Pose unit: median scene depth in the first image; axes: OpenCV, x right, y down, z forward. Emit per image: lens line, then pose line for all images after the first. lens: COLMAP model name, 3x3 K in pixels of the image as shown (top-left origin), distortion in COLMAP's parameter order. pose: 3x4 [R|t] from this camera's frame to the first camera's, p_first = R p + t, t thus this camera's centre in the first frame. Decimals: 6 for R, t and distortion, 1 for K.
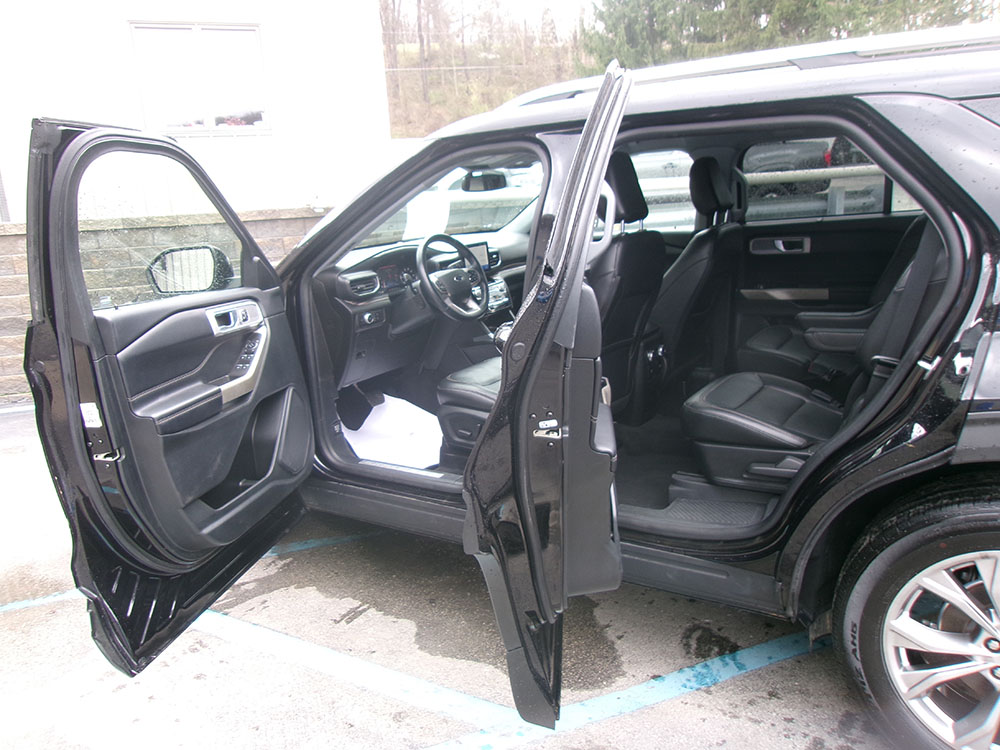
lens RADIAL K [[770.4, 0, 499.7], [0, 770.4, 379.2], [0, 0, 1]] dist [-0.029300, 0.061092]
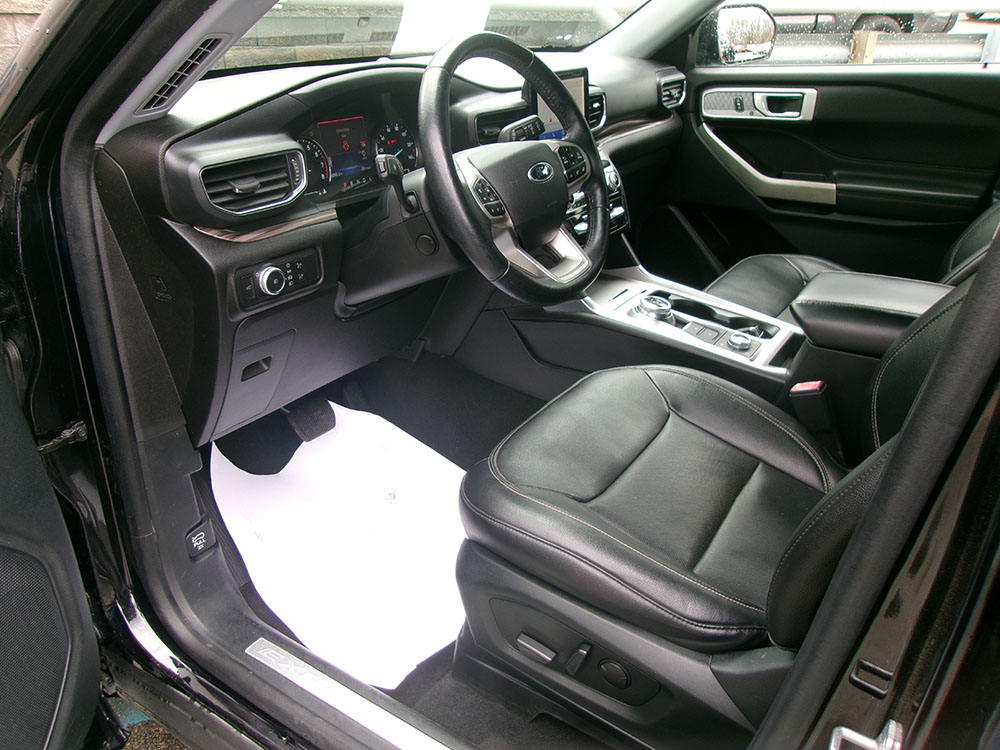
lens RADIAL K [[770.4, 0, 496.7], [0, 770.4, 369.7], [0, 0, 1]] dist [-0.029300, 0.061092]
pose [[0.997966, 0.062636, 0.011890, -0.070293], [-0.063754, 0.979744, 0.189833, -0.108960], [0.000241, -0.190205, 0.981744, 0.643302]]
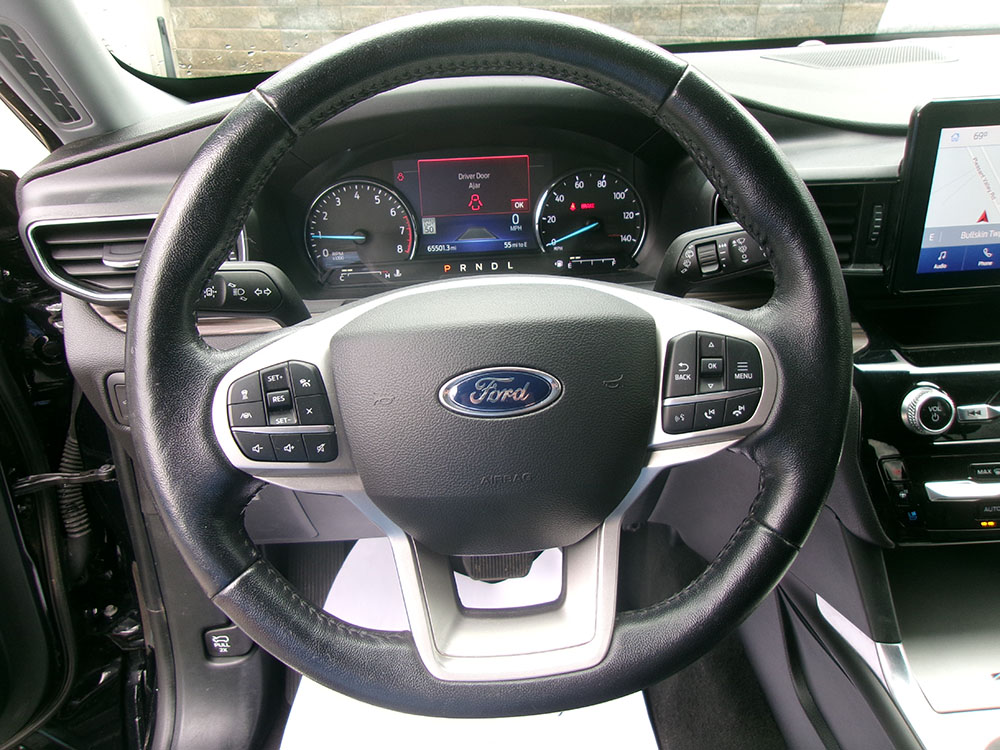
lens RADIAL K [[770.4, 0, 499.2], [0, 770.4, 375.1], [0, 0, 1]] dist [-0.029300, 0.061092]
pose [[0.552524, 0.410589, -0.725351, 0.044075], [-0.190125, 0.909393, 0.369942, -0.182967], [0.811523, -0.066494, 0.580525, 0.927427]]
